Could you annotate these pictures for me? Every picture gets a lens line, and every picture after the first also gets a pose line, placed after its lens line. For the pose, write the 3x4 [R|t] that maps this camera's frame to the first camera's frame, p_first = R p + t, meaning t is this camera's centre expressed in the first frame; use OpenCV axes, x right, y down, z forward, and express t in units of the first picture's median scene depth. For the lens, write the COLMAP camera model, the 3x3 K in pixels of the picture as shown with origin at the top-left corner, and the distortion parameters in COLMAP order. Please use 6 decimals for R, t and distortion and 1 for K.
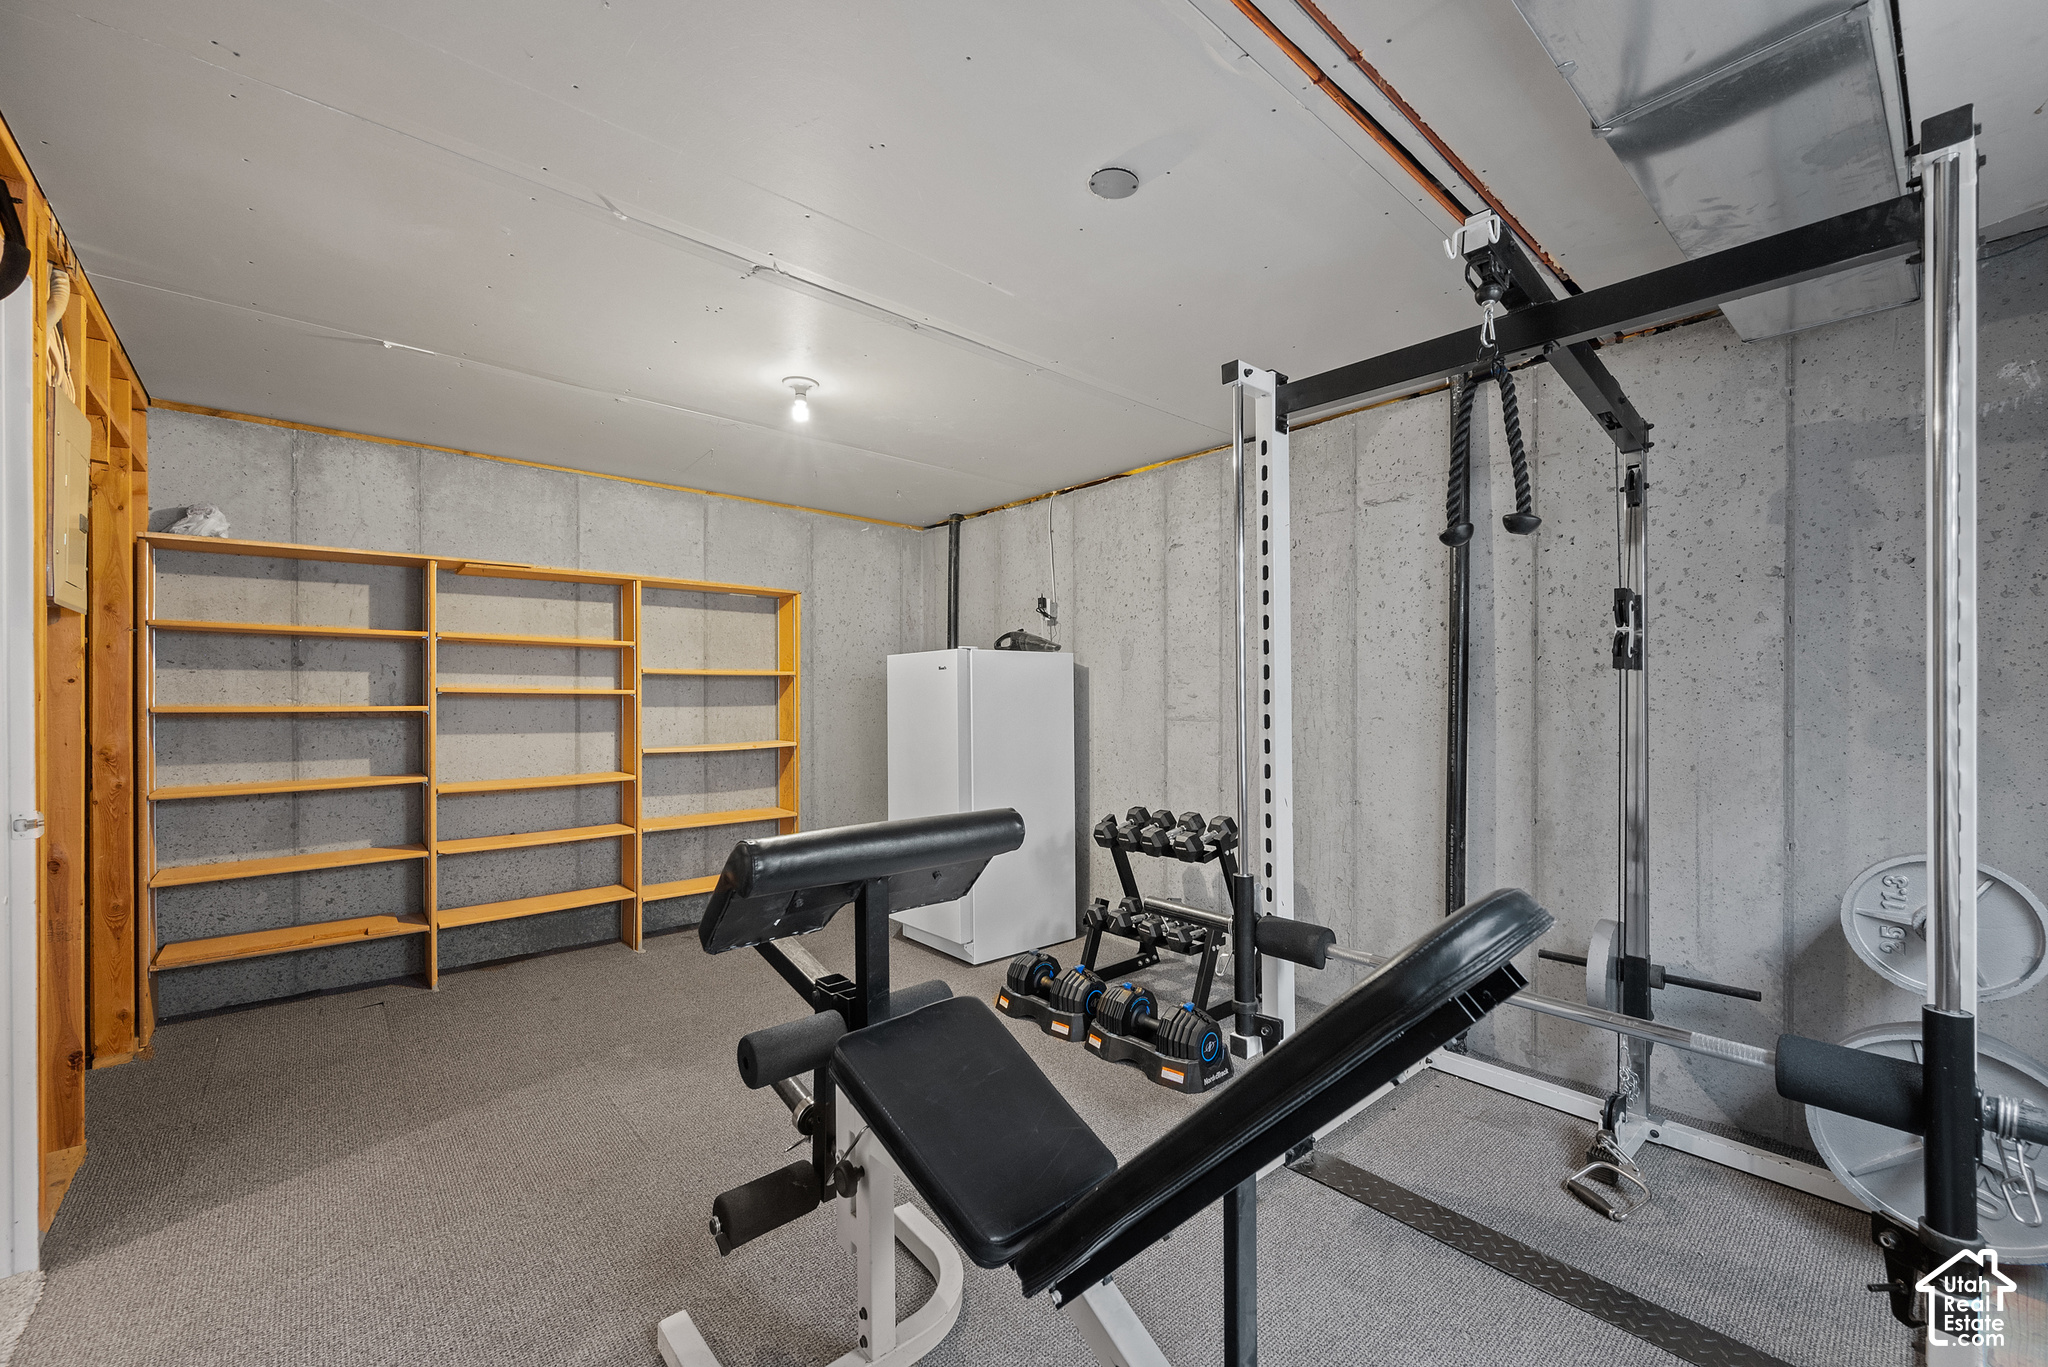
lens RADIAL K [[819.1, 0, 1025.0], [0, 819.1, 691.2], [0, 0, 1]] dist [-0.000141, -0.000013]
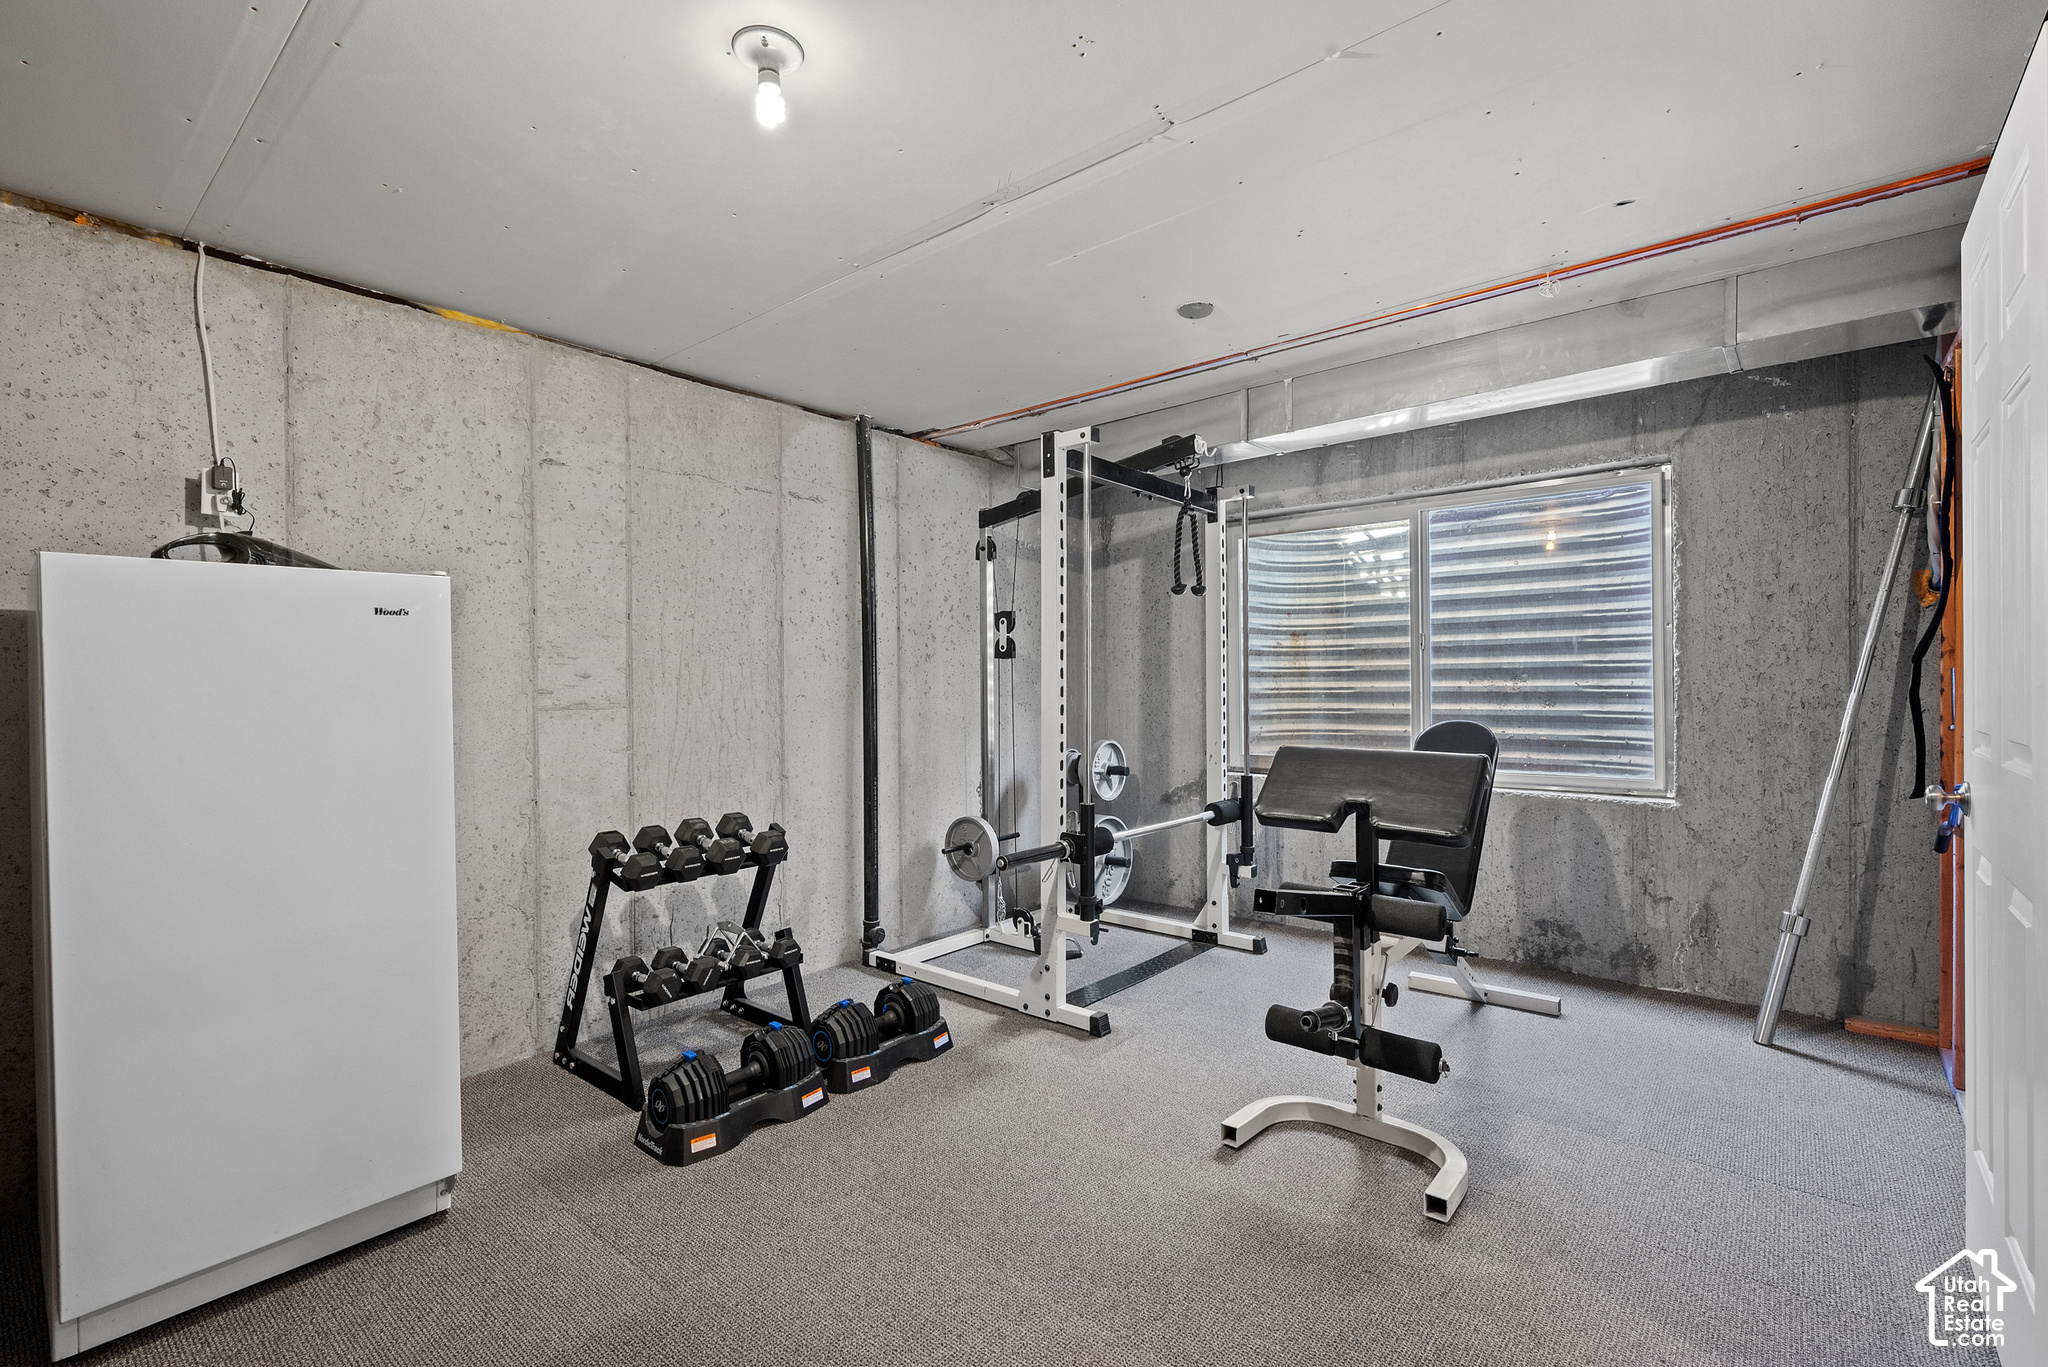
lens RADIAL K [[919.9, 0, 1024.0], [0, 919.9, 683.5], [0, 0, 1]] dist [-0.000368, -0.000048]
pose [[-0.153541, -0.000265, 0.988142, -0.784889], [0.003725, 0.999993, 0.000847, 0.016002], [-0.988135, 0.003811, -0.153539, 0.860880]]
